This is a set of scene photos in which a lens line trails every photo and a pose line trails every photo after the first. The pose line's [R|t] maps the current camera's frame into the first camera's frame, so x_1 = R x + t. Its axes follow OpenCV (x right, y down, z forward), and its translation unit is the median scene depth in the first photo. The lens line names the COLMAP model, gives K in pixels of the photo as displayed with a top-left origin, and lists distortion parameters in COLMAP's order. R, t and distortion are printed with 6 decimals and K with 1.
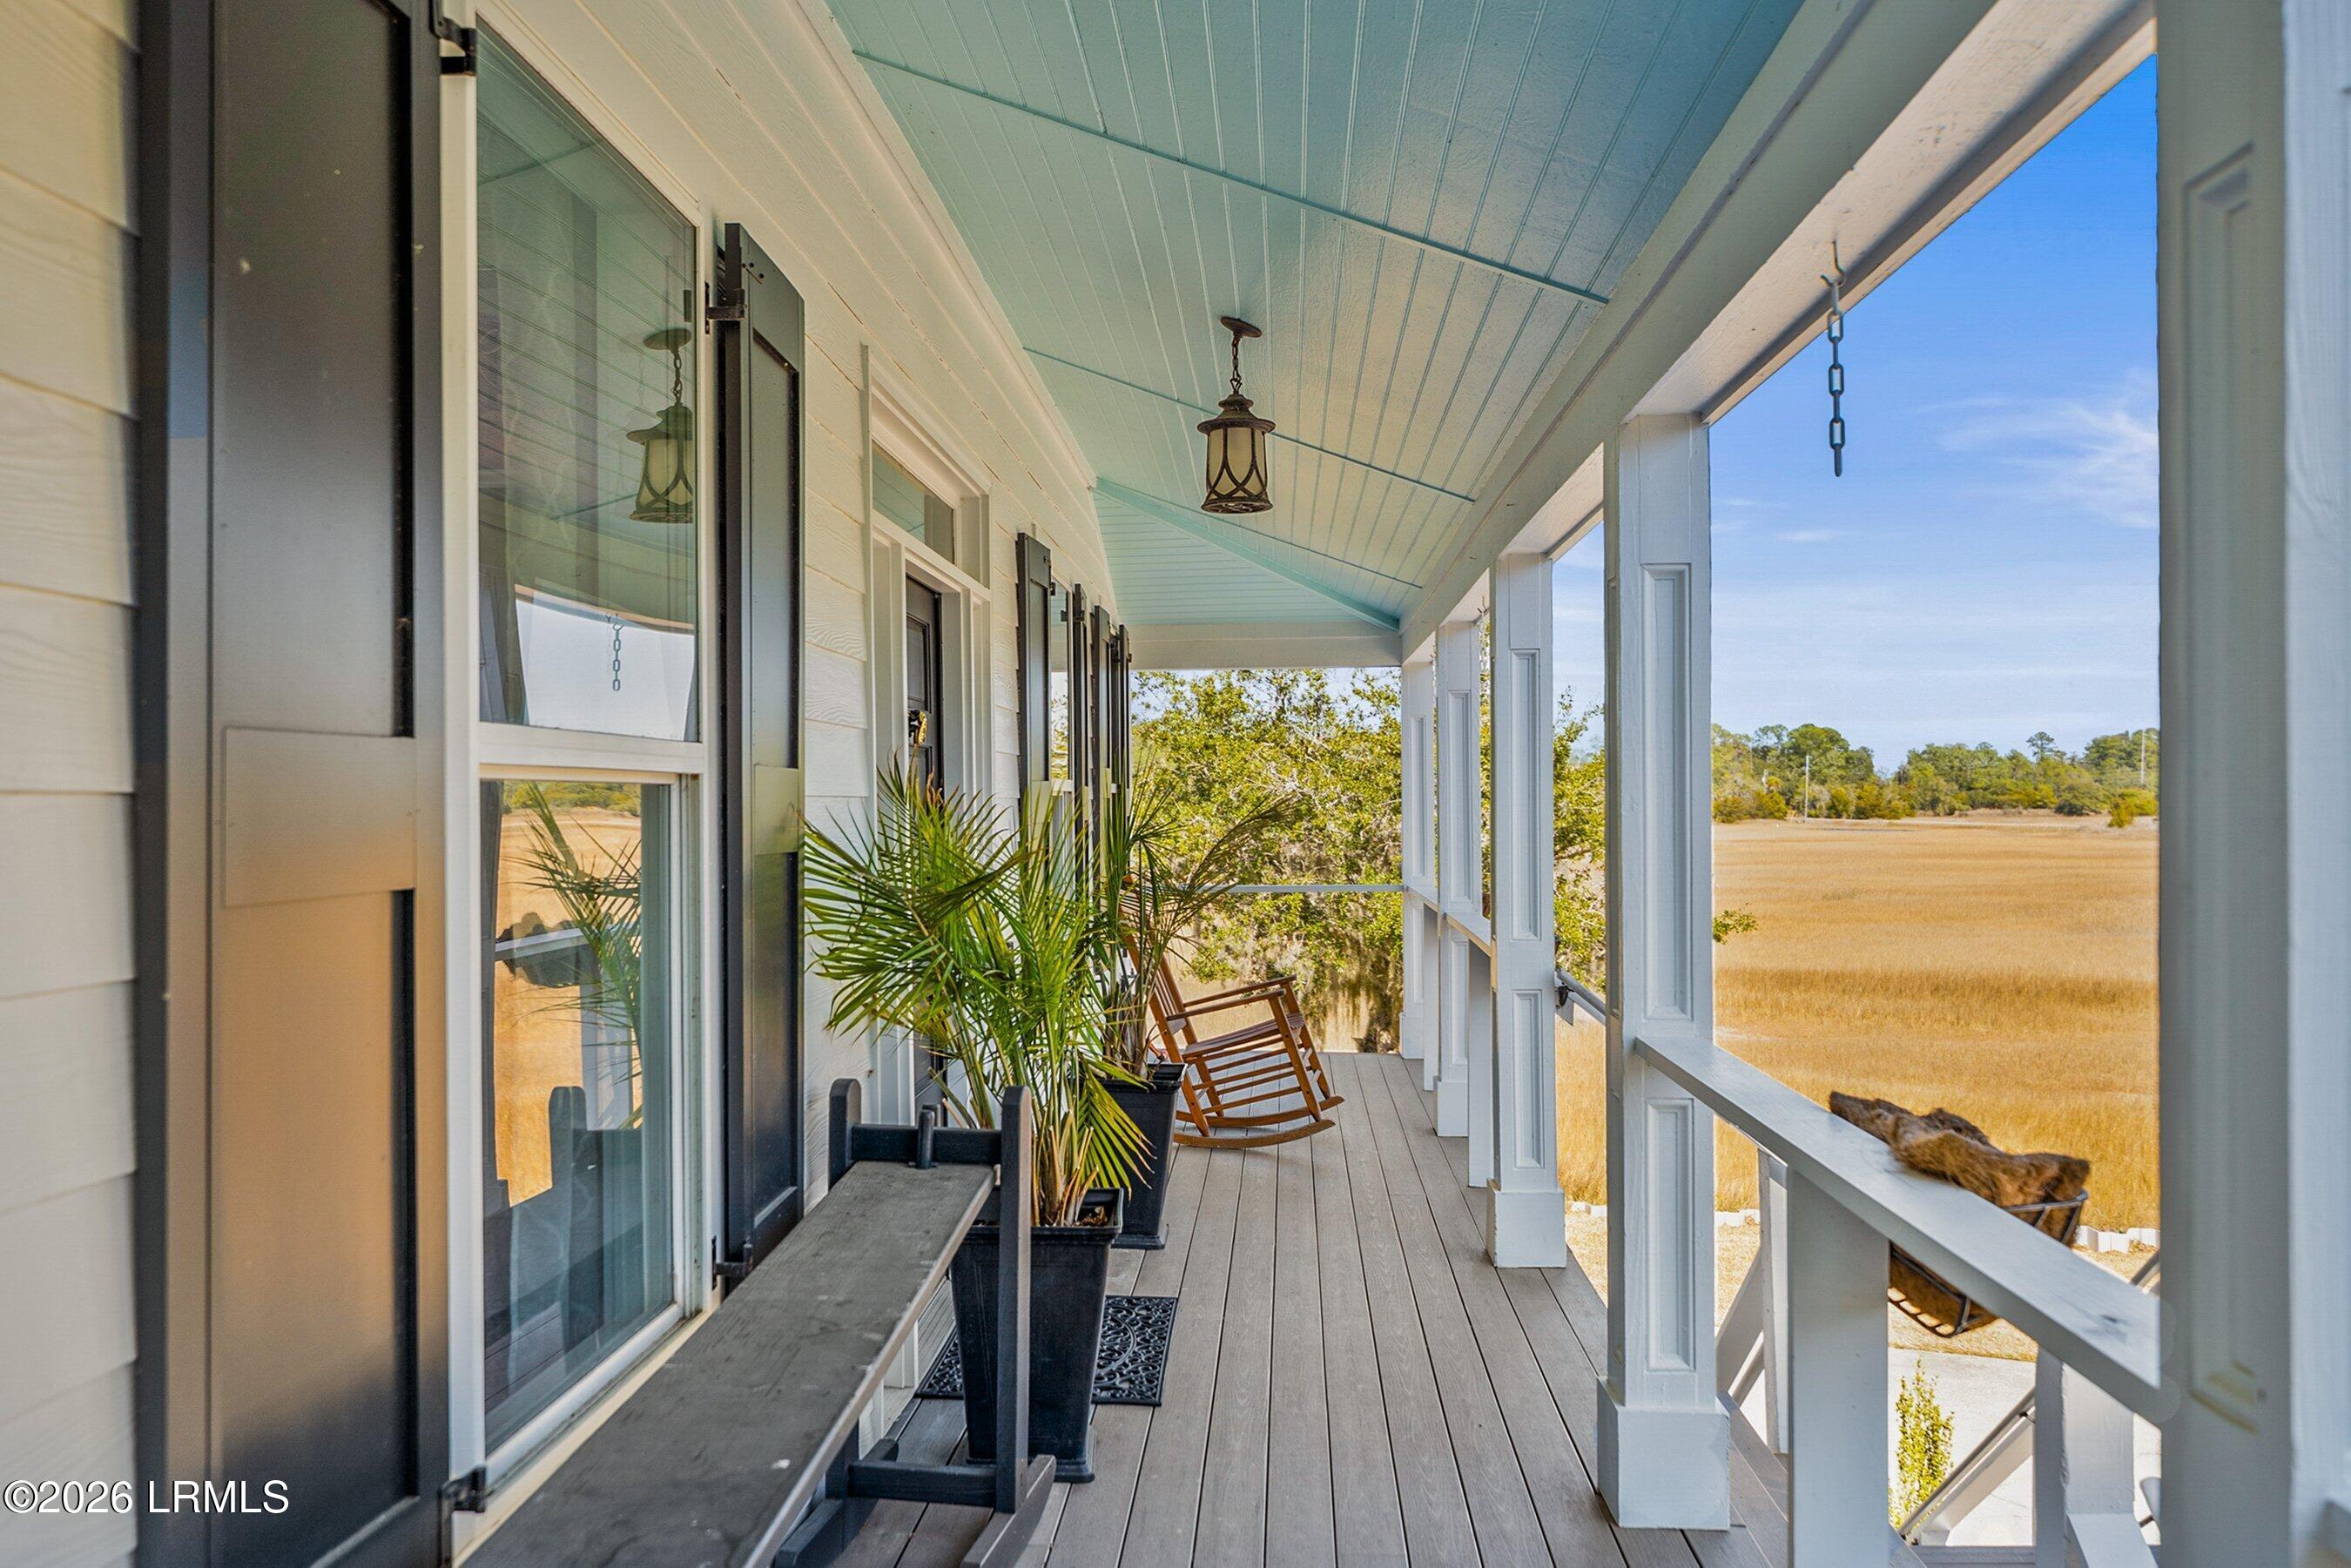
lens RADIAL K [[1065.3, 0, 1176.1], [0, 1065.3, 799.3], [0, 0, 1]] dist [-0.043112, 0.006368]
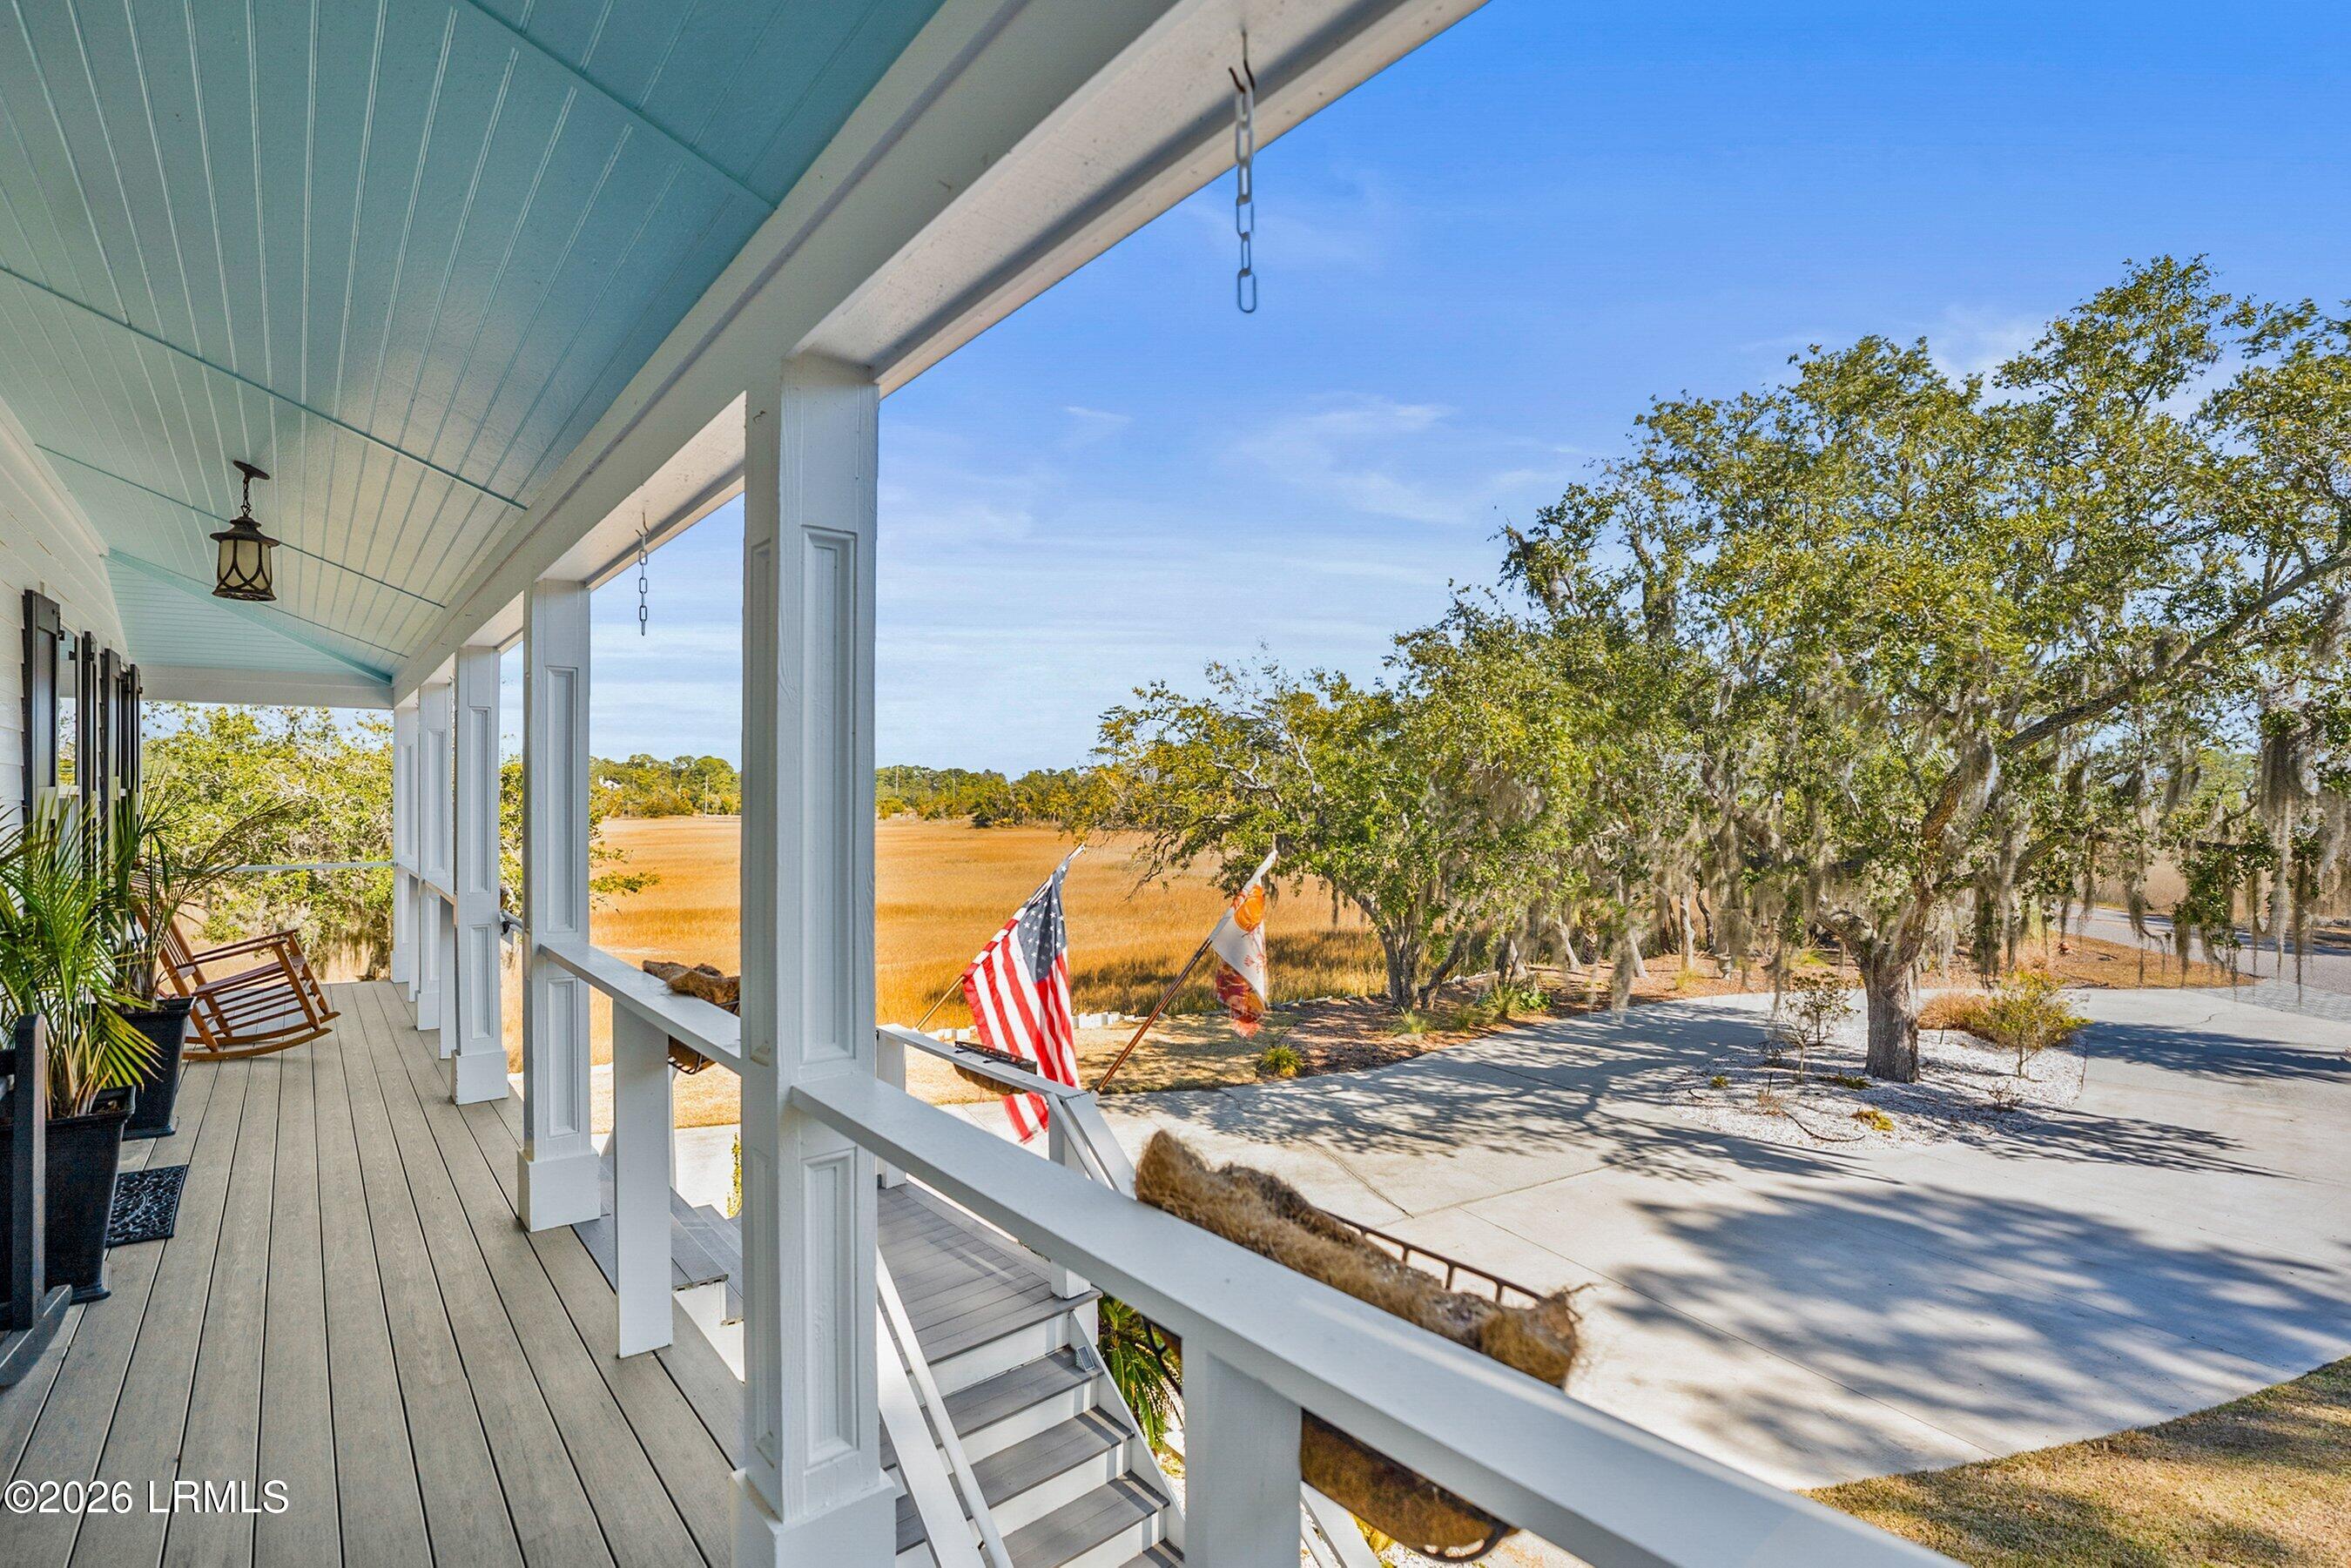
lens RADIAL K [[1065.3, 0, 1176.1], [0, 1065.3, 799.3], [0, 0, 1]] dist [-0.043112, 0.006368]
pose [[0.726088, 0.006765, 0.687569, 0.014489], [-0.008756, 0.999961, -0.000592, -0.013149], [-0.687546, -0.005590, 0.726119, -0.801485]]
